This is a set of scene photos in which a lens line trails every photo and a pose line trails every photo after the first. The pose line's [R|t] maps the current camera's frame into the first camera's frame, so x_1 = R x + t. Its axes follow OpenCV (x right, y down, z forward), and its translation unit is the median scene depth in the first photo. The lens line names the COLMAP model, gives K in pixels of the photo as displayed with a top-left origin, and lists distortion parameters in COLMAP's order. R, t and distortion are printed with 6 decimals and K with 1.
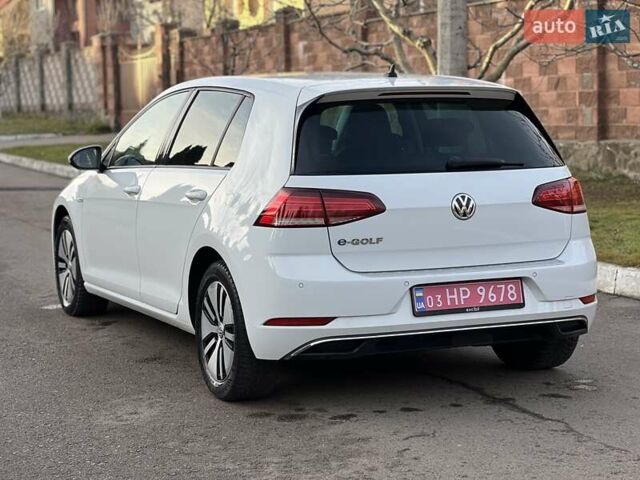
lens RADIAL K [[1453.8, 0, 320.6], [0, 1453.8, 210.7], [0, 0, 1]] dist [-0.317248, 8.306070]
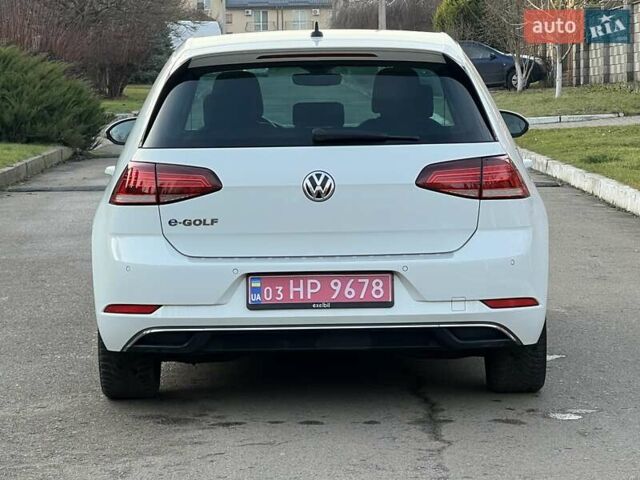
lens RADIAL K [[2059.6, 0, 320.0], [0, 2059.6, 240.0], [0, 0, 1]] dist [-0.459241, 13.830427]
pose [[0.914107, 0.030401, -0.404332, 0.592072], [-0.027054, 0.999536, 0.013990, 0.011908], [0.404570, -0.001850, 0.914505, -0.120014]]
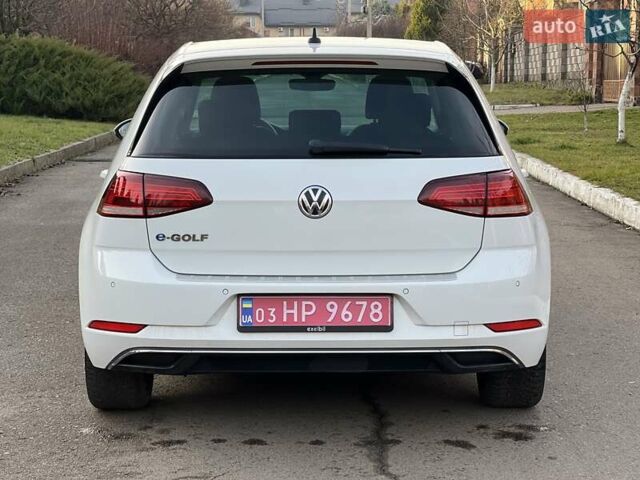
lens RADIAL K [[1453.8, 0, 320.6], [0, 1453.8, 210.7], [0, 0, 1]] dist [-0.317248, 8.306070]
pose [[0.916952, 0.049667, -0.395895, 0.421568], [-0.041256, 0.998706, 0.029737, -0.022201], [0.396859, -0.010934, 0.917814, 0.251390]]
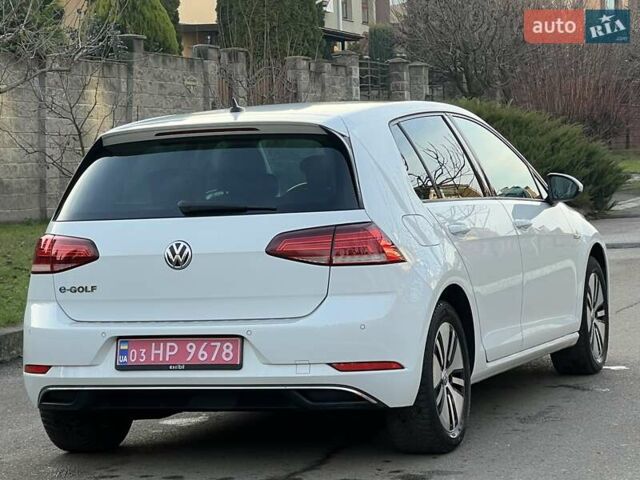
lens RADIAL K [[2059.6, 0, 320.0], [0, 2059.6, 240.0], [0, 0, 1]] dist [-0.459241, 13.830427]
pose [[0.722123, 0.008064, -0.691718, 1.058174], [-0.017050, 0.999836, -0.006144, -0.005888], [0.691555, 0.016230, 0.722142, 0.120101]]
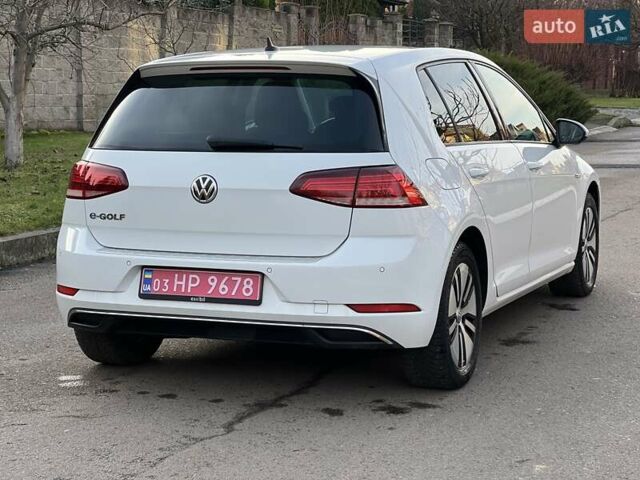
lens RADIAL K [[1453.8, 0, 320.6], [0, 1453.8, 210.7], [0, 0, 1]] dist [-0.317248, 8.306070]
pose [[0.704223, 0.073628, -0.706151, 0.808369], [-0.062530, 0.997175, 0.041613, -0.032370], [0.707220, 0.014851, 0.706838, 0.389141]]
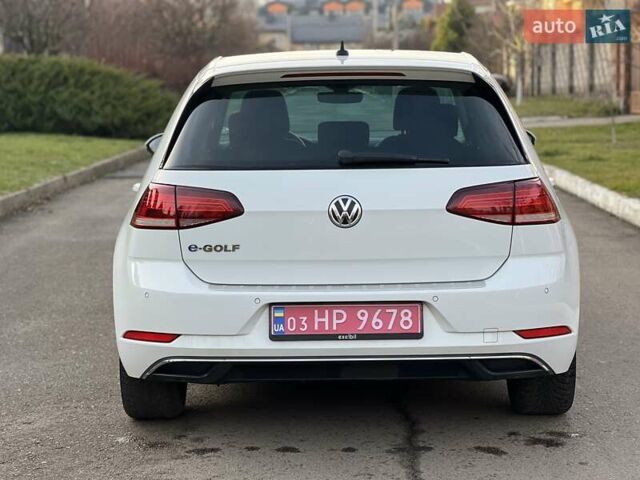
lens RADIAL K [[1453.8, 0, 320.6], [0, 1453.8, 210.7], [0, 0, 1]] dist [-0.317248, 8.306070]
pose [[0.909623, 0.035642, -0.413904, 0.425171], [-0.030383, 0.999352, 0.019284, -0.018766], [0.414323, -0.004966, 0.910116, 0.240708]]
